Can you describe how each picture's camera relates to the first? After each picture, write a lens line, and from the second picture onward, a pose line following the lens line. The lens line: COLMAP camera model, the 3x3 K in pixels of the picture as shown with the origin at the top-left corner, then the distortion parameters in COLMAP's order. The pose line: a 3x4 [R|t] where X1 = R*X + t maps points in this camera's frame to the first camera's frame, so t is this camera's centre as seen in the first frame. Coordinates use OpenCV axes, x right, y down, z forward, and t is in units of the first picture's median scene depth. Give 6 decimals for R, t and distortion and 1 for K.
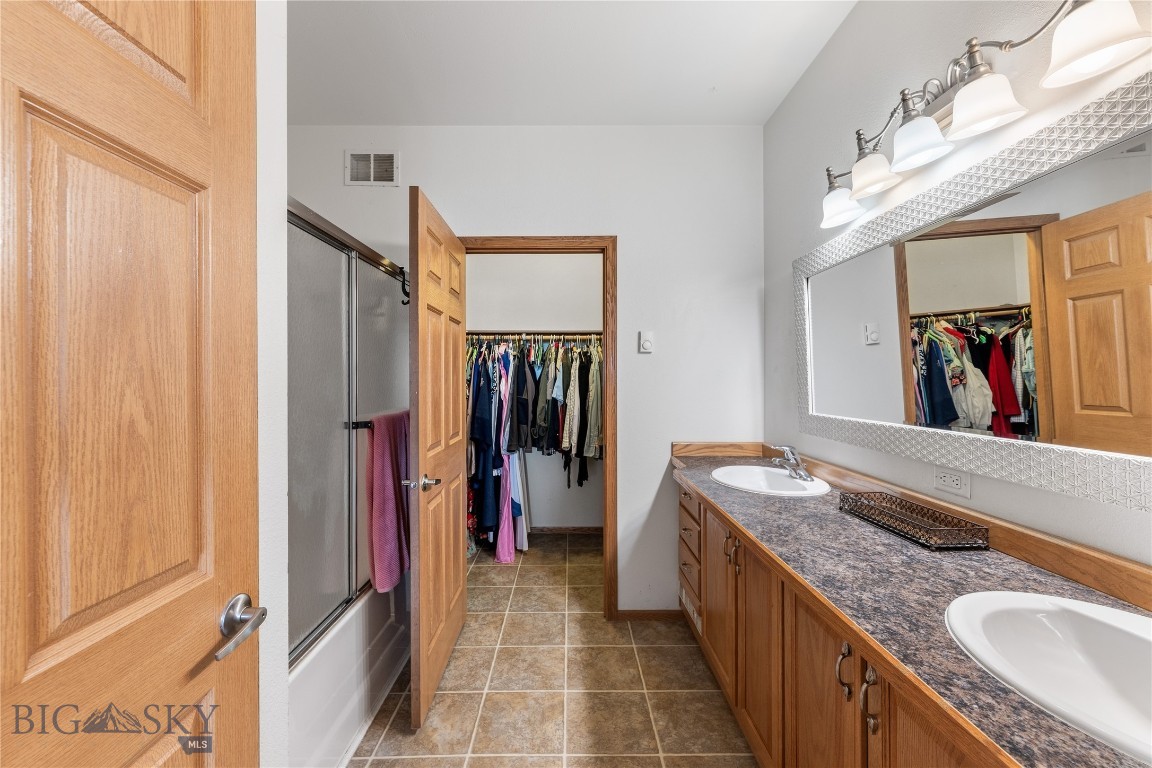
lens RADIAL K [[465.7, 0, 562.5], [0, 465.7, 378.2], [0, 0, 1]] dist [-0.002950, 0.000050]
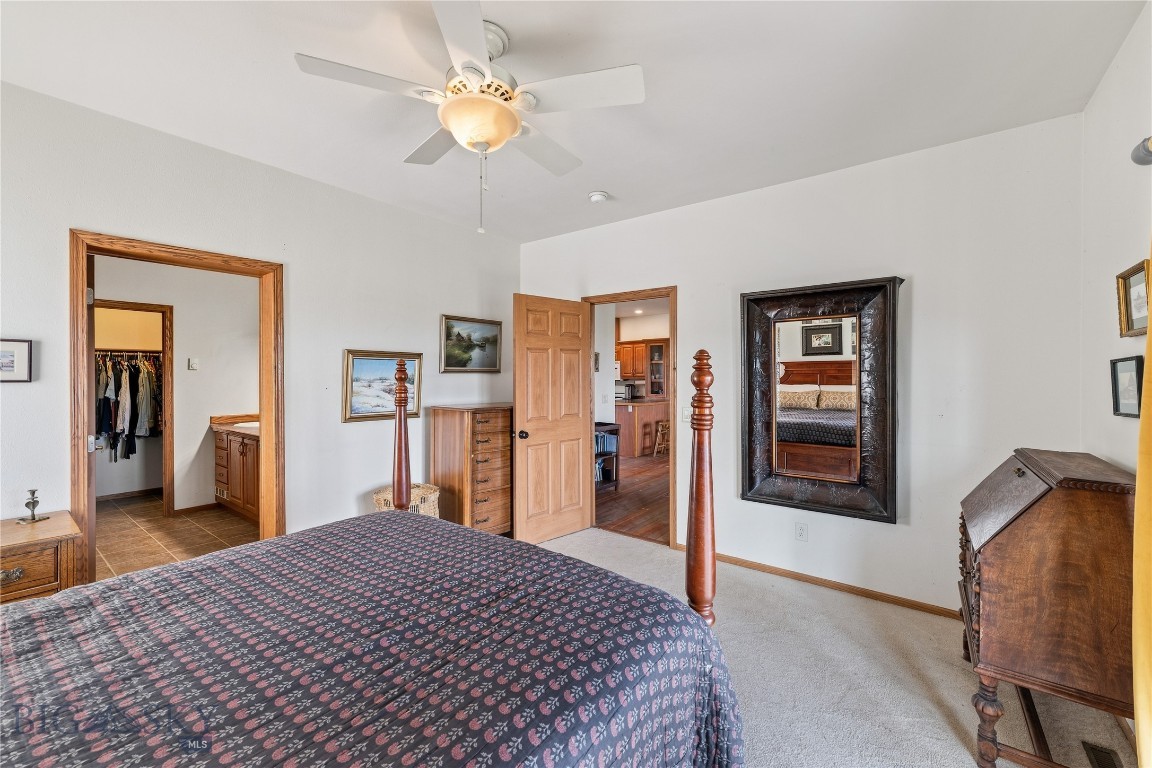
lens RADIAL K [[465.7, 0, 582.3], [0, 465.7, 377.2], [0, 0, 1]] dist [-0.002950, 0.000050]
pose [[0.598115, 0.001470, 0.801409, -0.389075], [0.000258, 0.999998, -0.002027, -0.021219], [-0.801410, 0.001419, 0.598113, -1.394429]]
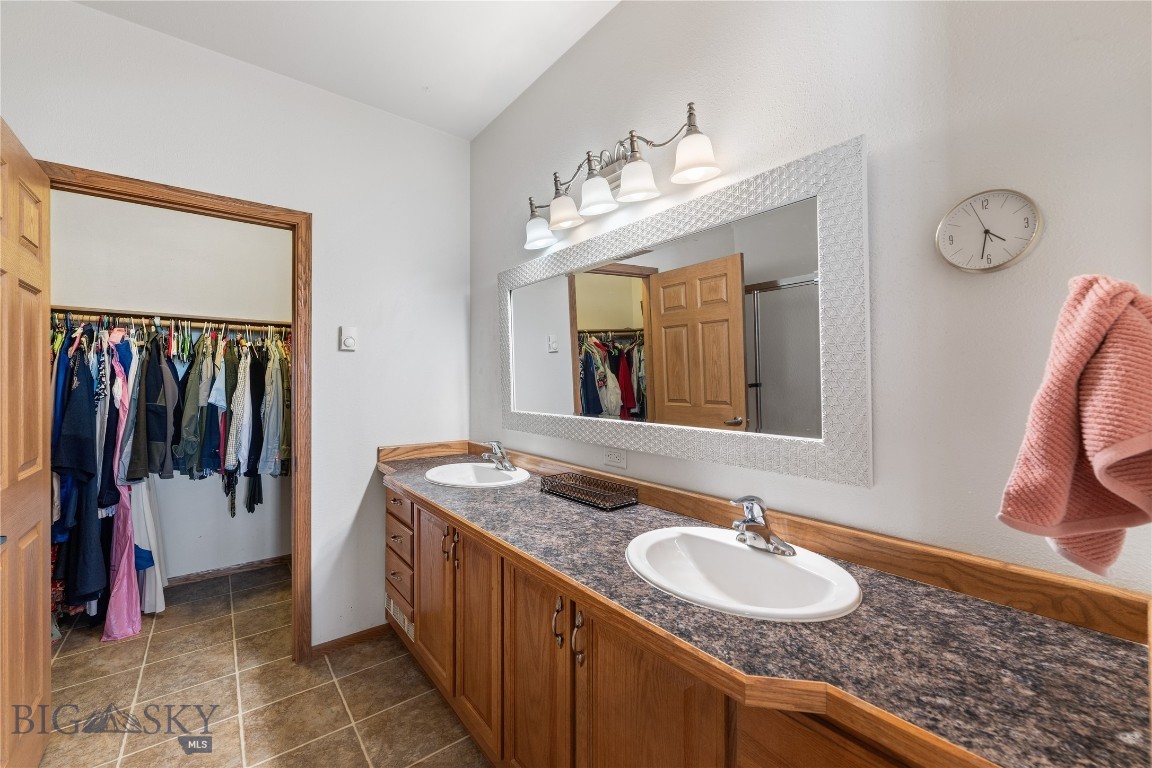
lens RADIAL K [[465.7, 0, 583.1], [0, 465.7, 381.5], [0, 0, 1]] dist [-0.002950, 0.000050]
pose [[0.774454, 0.004110, 0.632617, -0.038473], [-0.005628, 0.999984, 0.000393, 0.002240], [-0.632605, -0.003865, 0.774465, 0.013398]]
